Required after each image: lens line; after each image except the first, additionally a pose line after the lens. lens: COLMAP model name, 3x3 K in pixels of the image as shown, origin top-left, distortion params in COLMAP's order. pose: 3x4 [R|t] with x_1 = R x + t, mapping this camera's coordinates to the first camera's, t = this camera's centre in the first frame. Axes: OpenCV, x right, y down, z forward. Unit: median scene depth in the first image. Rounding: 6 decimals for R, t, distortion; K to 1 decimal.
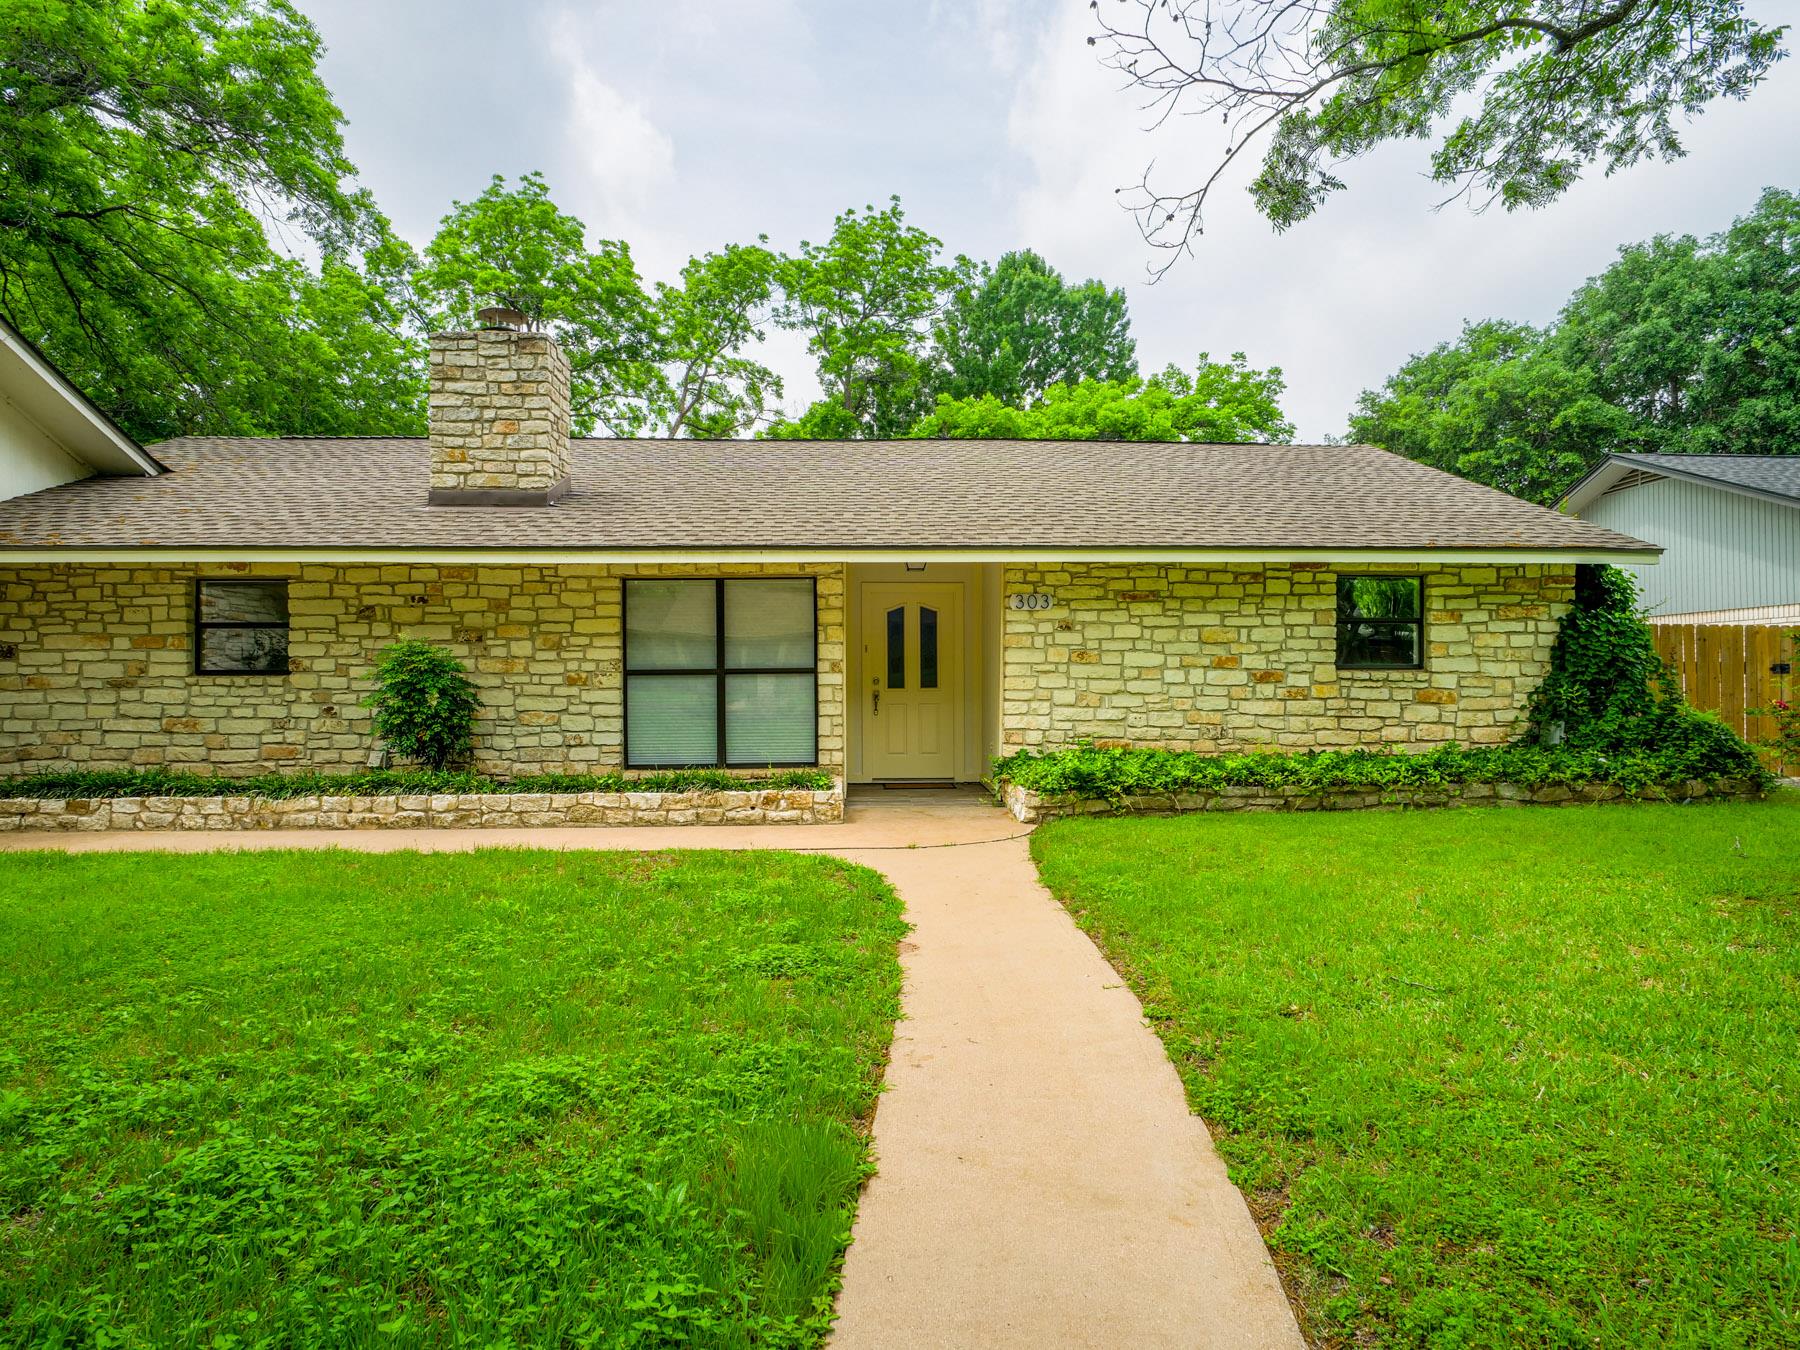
lens RADIAL K [[975.3, 0, 907.4], [0, 975.3, 673.6], [0, 0, 1]] dist [-0.016993, 0.001107]
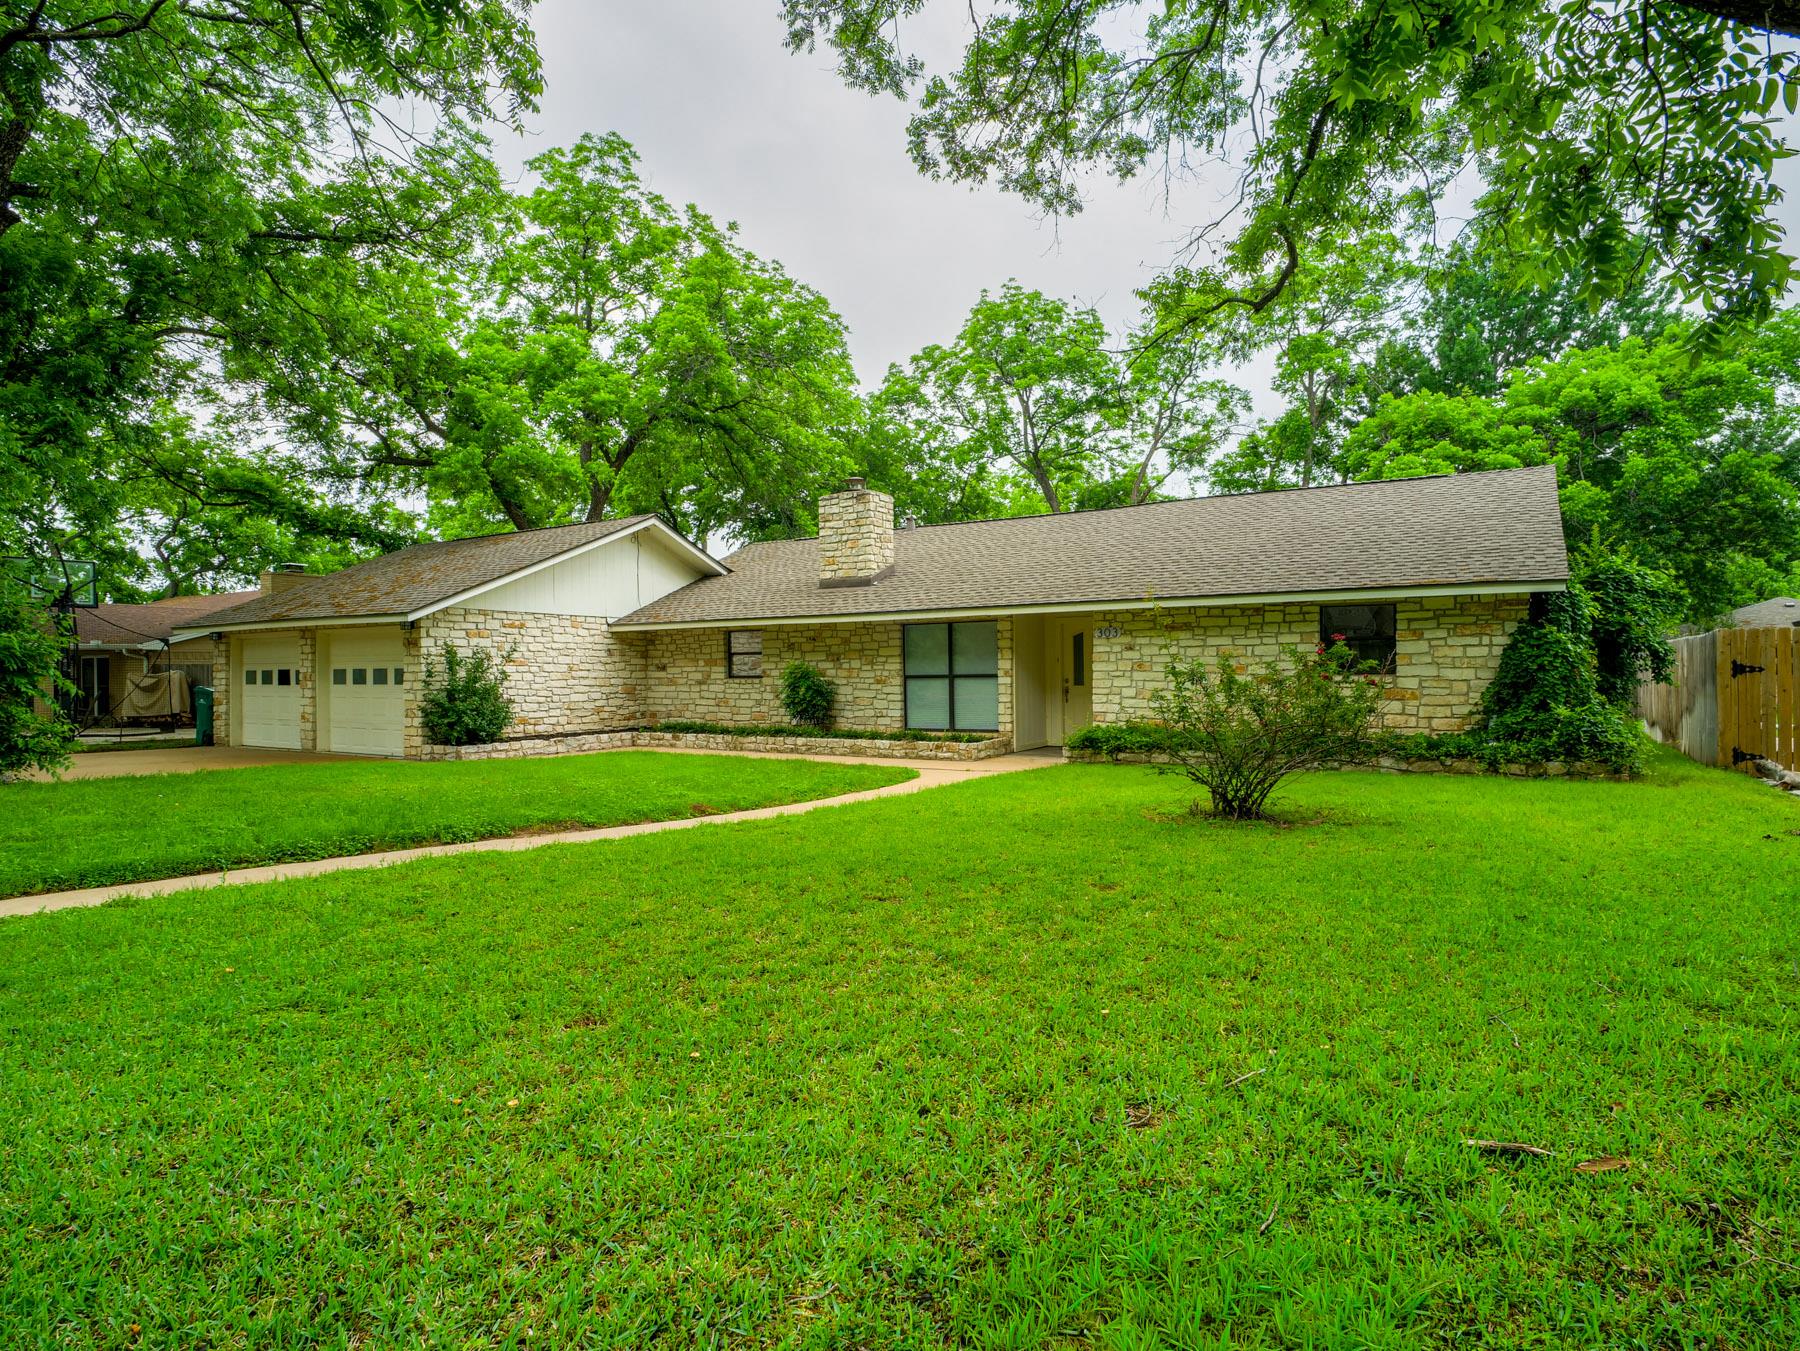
lens RADIAL K [[975.3, 0, 907.4], [0, 975.3, 674.1], [0, 0, 1]] dist [-0.016993, 0.001107]
pose [[0.825030, -0.001760, -0.565087, 0.742609], [0.009445, 0.999898, 0.010675, -0.025244], [0.565011, -0.014145, 0.824962, -0.490578]]
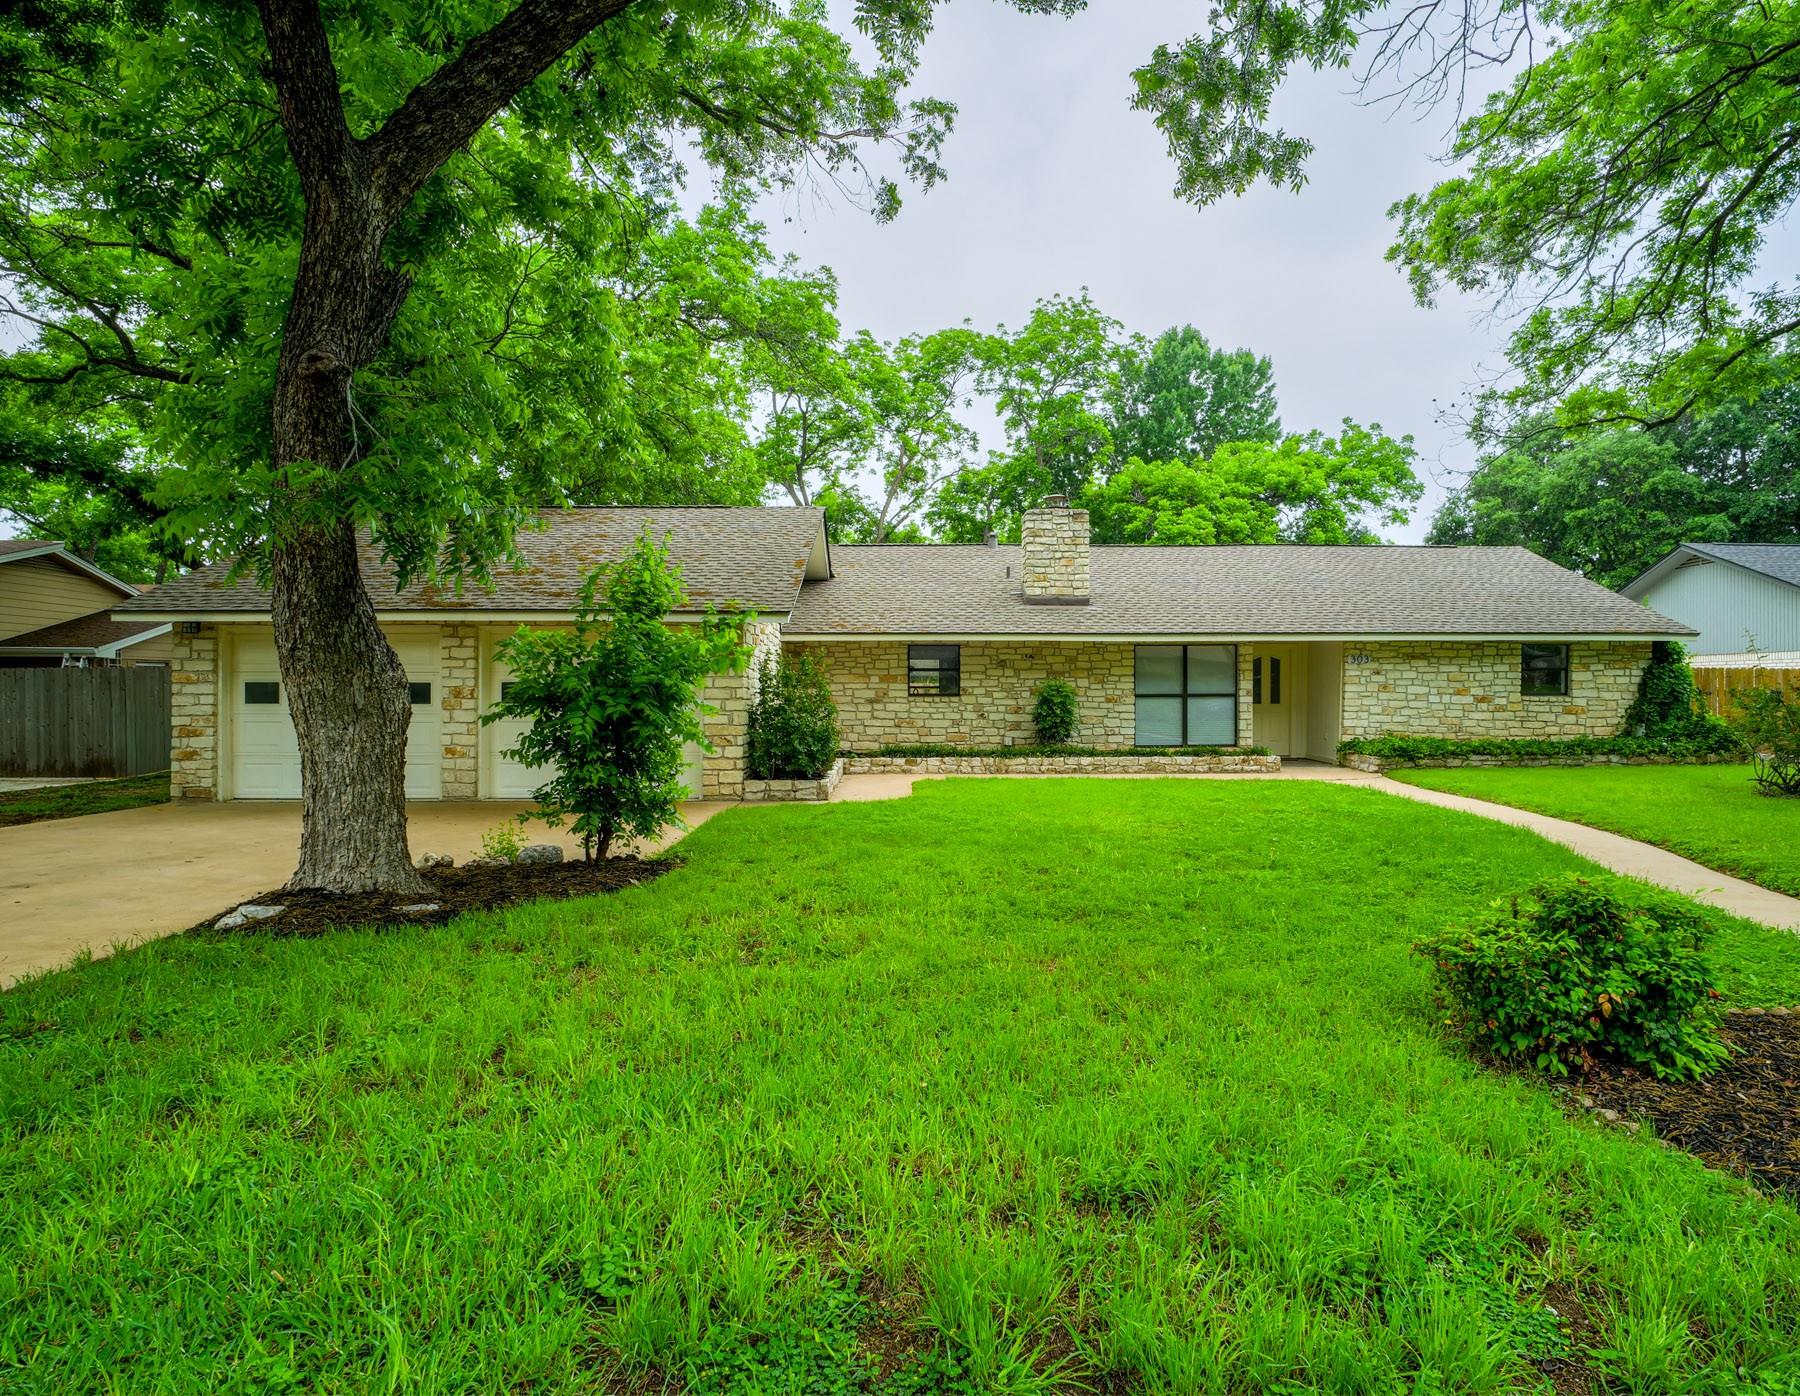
lens RADIAL K [[982.3, 0, 942.8], [0, 982.3, 703.6], [0, 0, 1]] dist [-0.022881, 0.001223]
pose [[0.999449, 0.003865, -0.032969, -0.601564], [-0.003115, 0.999736, 0.022761, -0.027835], [0.033048, -0.022646, 0.999197, -0.897854]]
